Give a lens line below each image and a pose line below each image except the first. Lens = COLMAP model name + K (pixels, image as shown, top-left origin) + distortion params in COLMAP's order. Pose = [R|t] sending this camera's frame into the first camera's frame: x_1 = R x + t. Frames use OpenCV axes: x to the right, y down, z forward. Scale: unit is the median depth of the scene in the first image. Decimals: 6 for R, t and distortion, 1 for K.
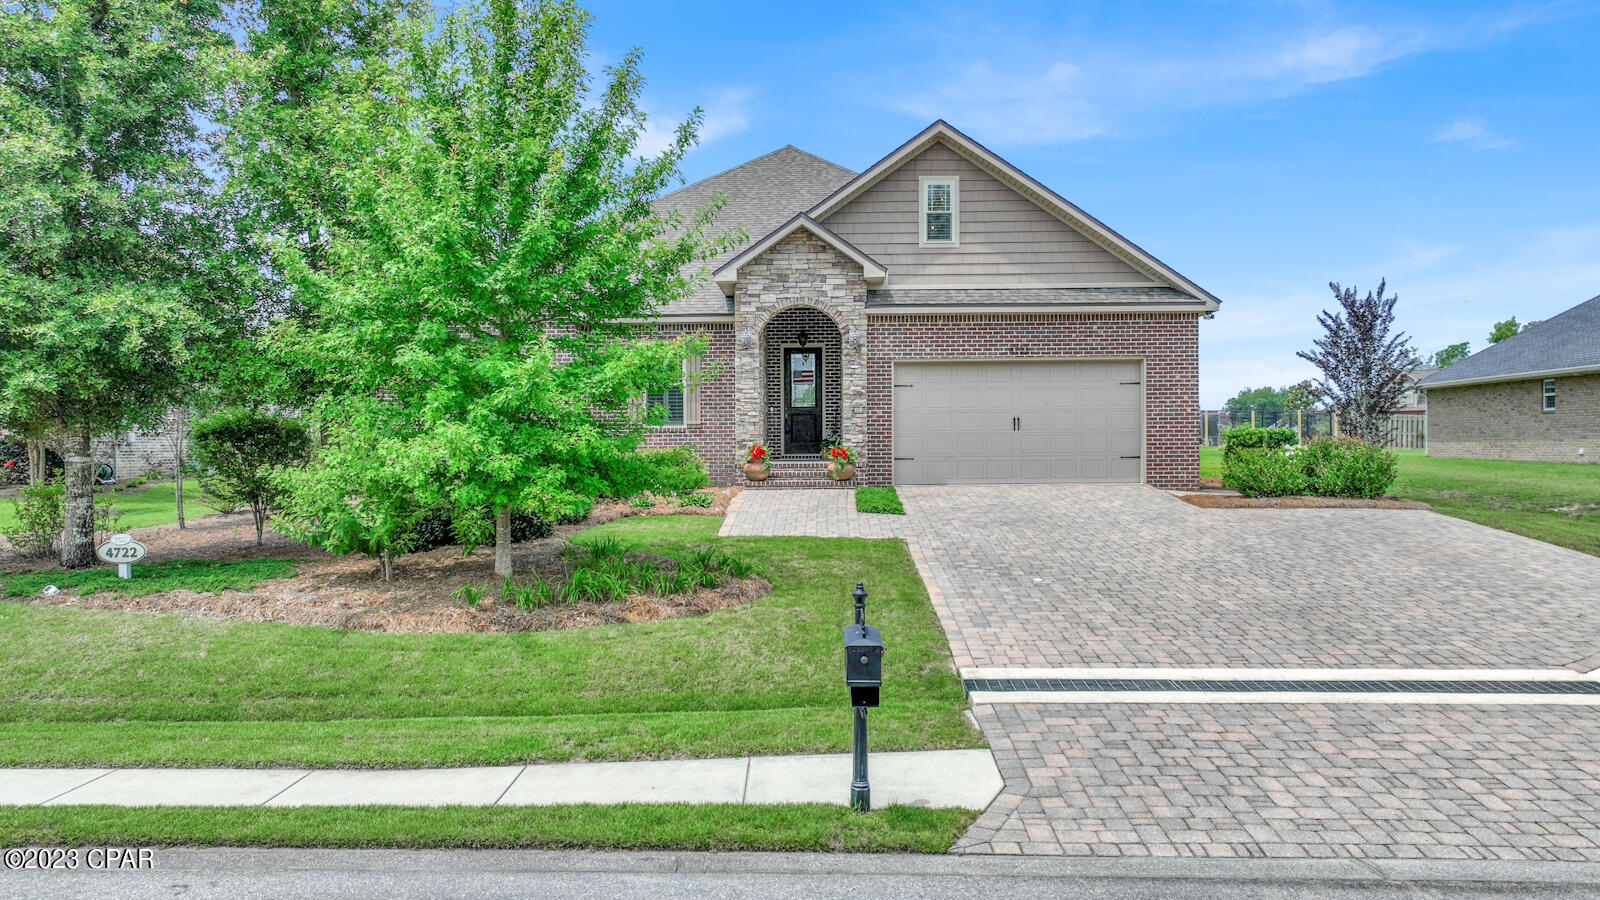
lens RADIAL K [[1145.9, 0, 794.2], [0, 1145.9, 452.8], [0, 0, 1]] dist [0.003855, 0.005750]
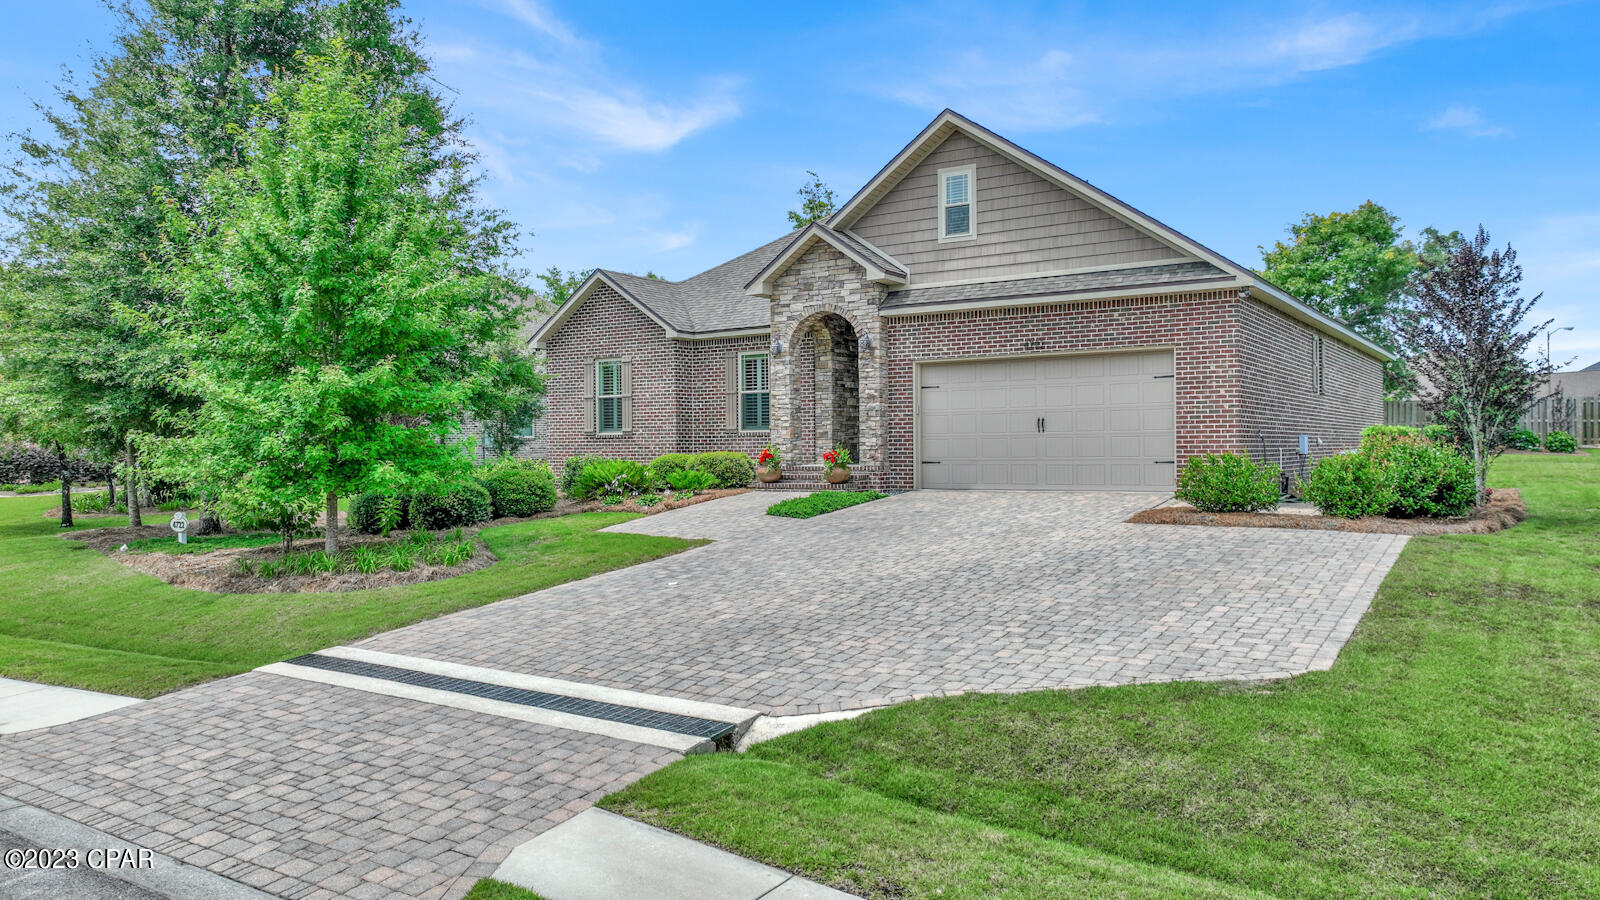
lens RADIAL K [[1145.9, 0, 791.7], [0, 1145.9, 447.5], [0, 0, 1]] dist [0.003855, 0.005750]
pose [[0.838368, -0.001054, -0.545104, 0.533489], [0.000001, 0.999998, -0.001931, -0.005464], [0.545105, 0.001619, 0.838366, 0.123979]]
